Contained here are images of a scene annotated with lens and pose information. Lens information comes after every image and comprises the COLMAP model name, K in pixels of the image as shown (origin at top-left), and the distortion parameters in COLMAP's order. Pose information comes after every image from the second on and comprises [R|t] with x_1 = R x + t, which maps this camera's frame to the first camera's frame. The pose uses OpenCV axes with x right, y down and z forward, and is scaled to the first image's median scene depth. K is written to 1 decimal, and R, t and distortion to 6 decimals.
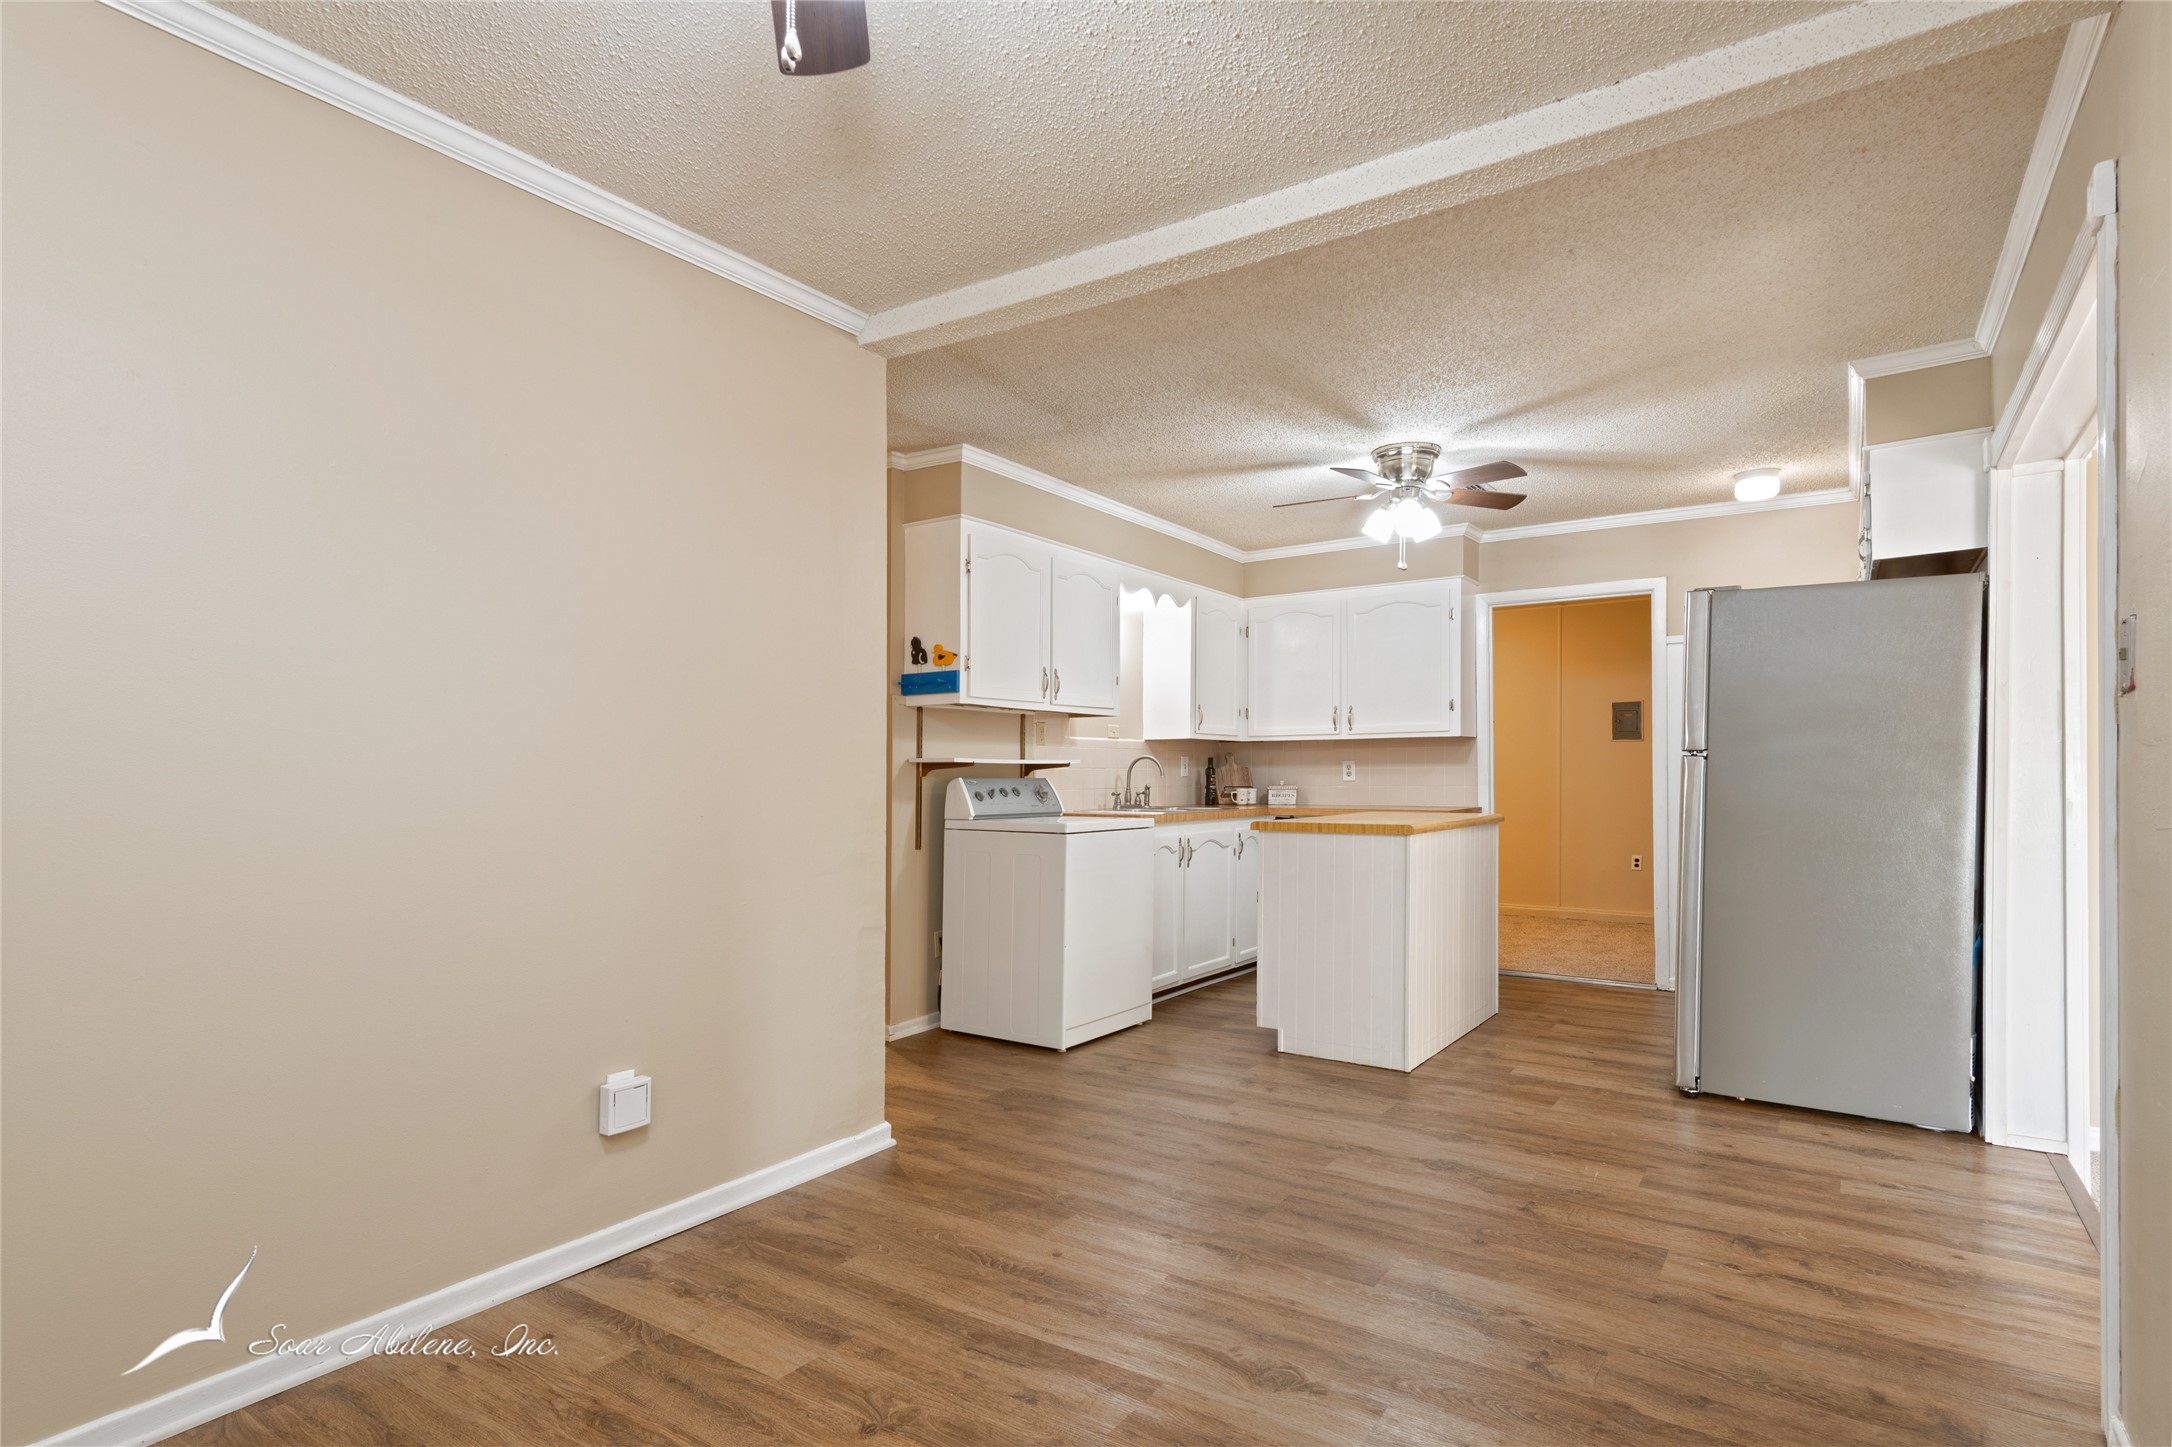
lens RADIAL K [[1079.2, 0, 1141.7], [0, 1079.2, 784.6], [0, 0, 1]] dist [0.001009, -0.000220]
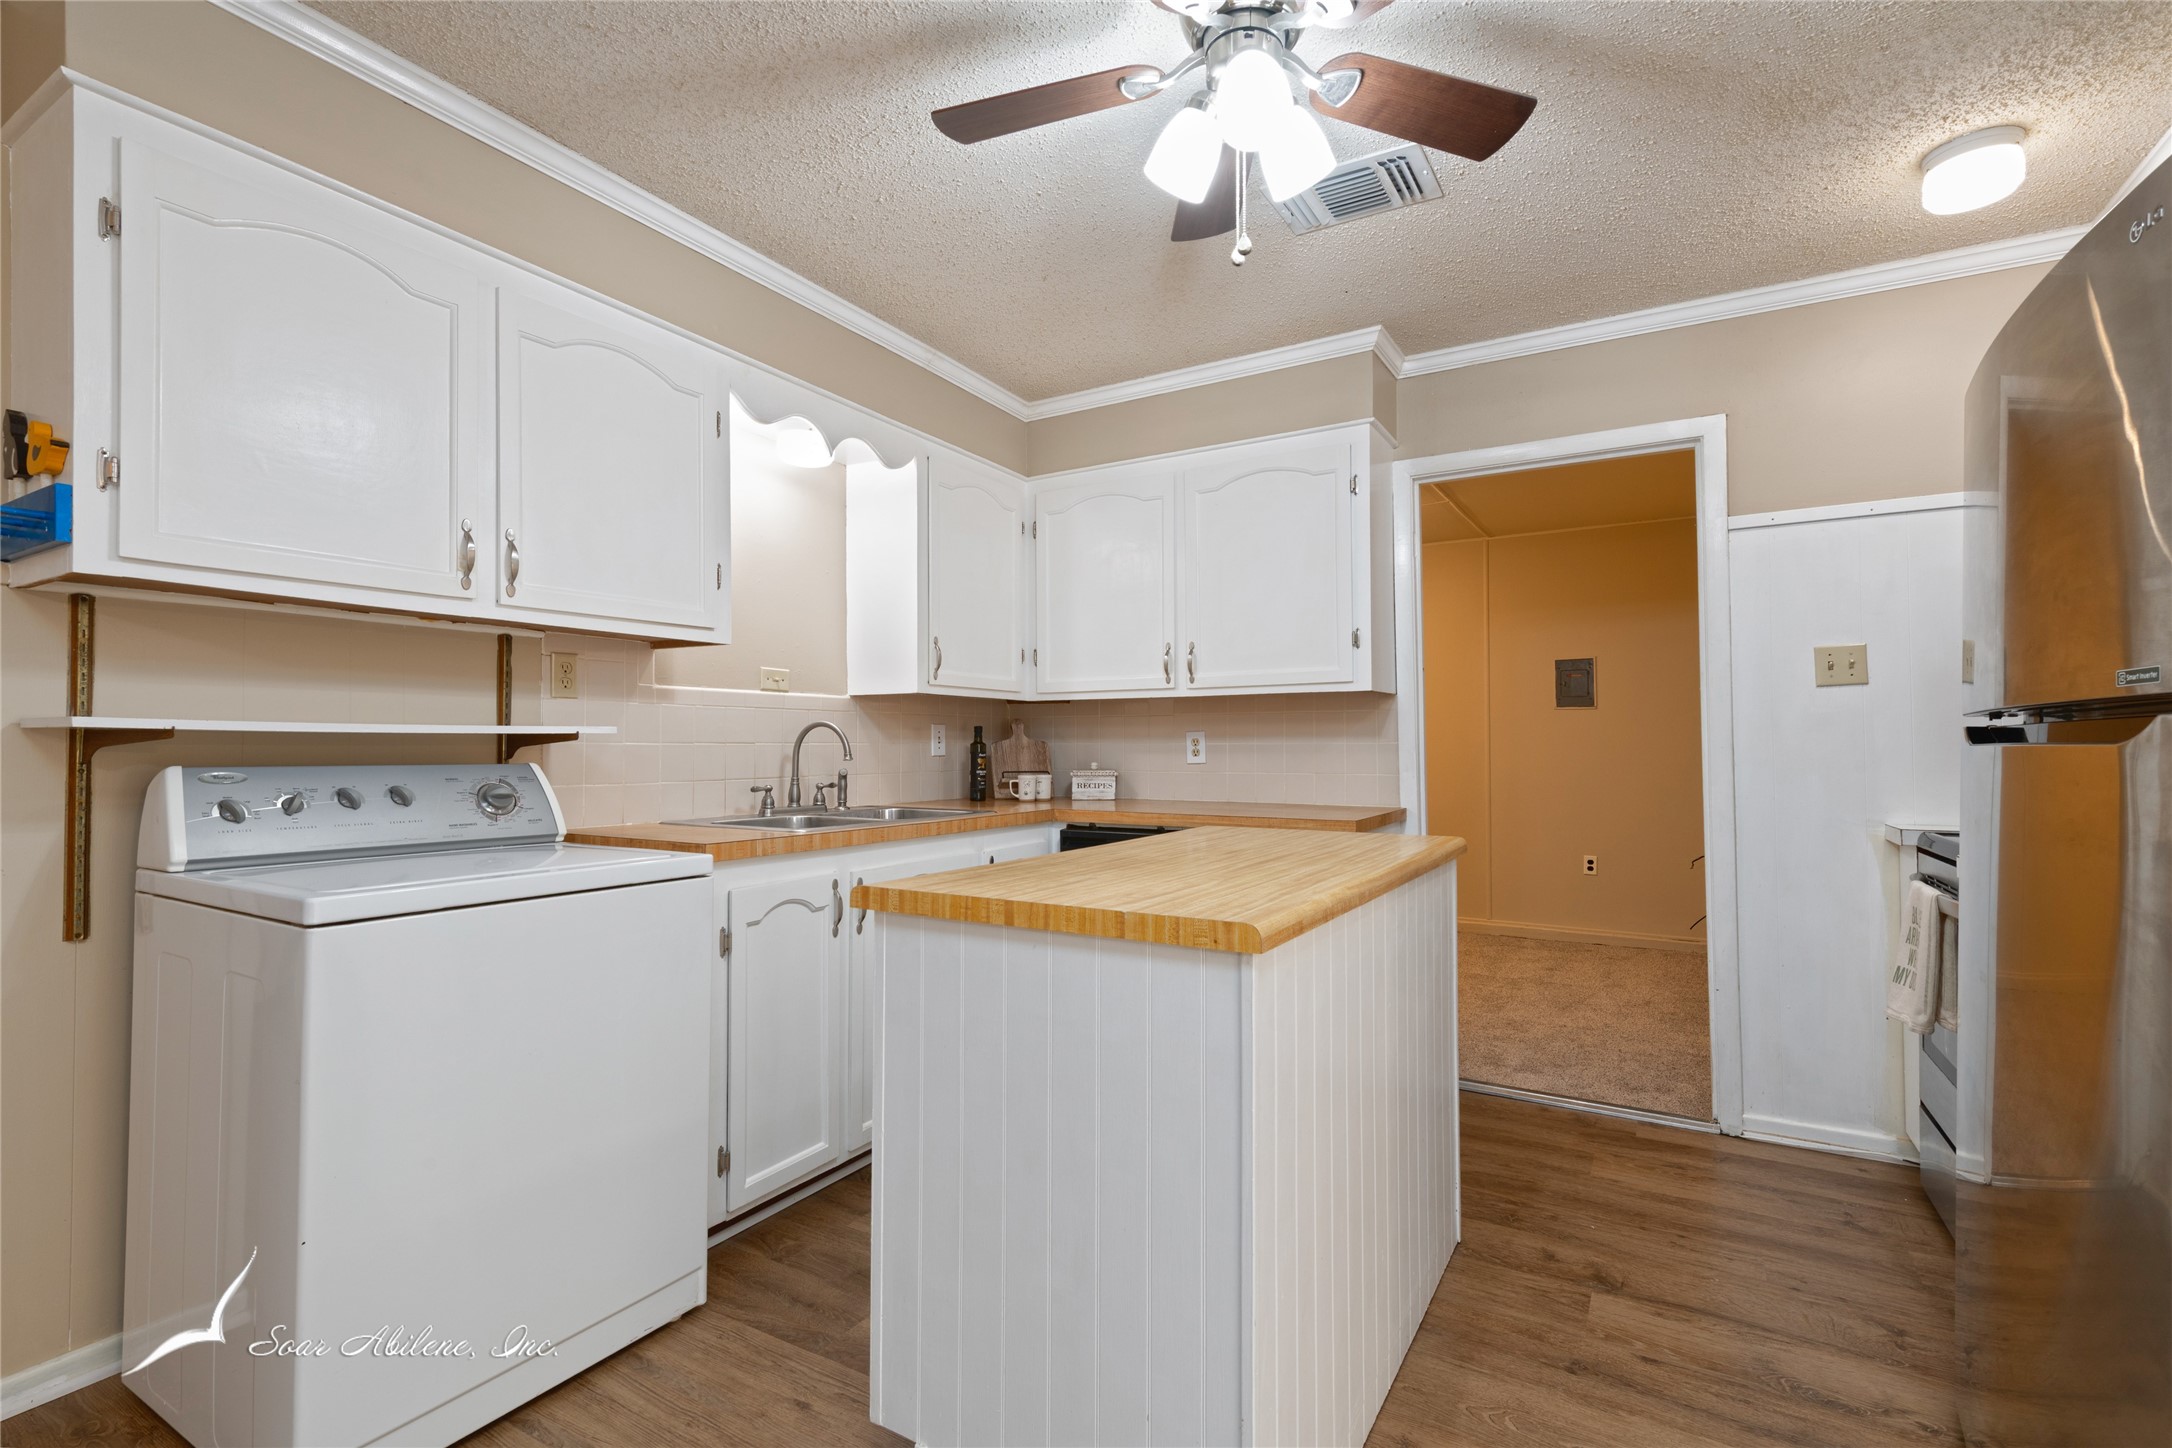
lens RADIAL K [[966.6, 0, 1083.6], [0, 966.6, 710.4], [0, 0, 1]] dist [0.001397, -0.000061]
pose [[0.999917, 0.003096, 0.012494, 0.127820], [-0.002505, 0.998888, -0.047082, -0.008298], [-0.012626, 0.047047, 0.998813, 0.461306]]
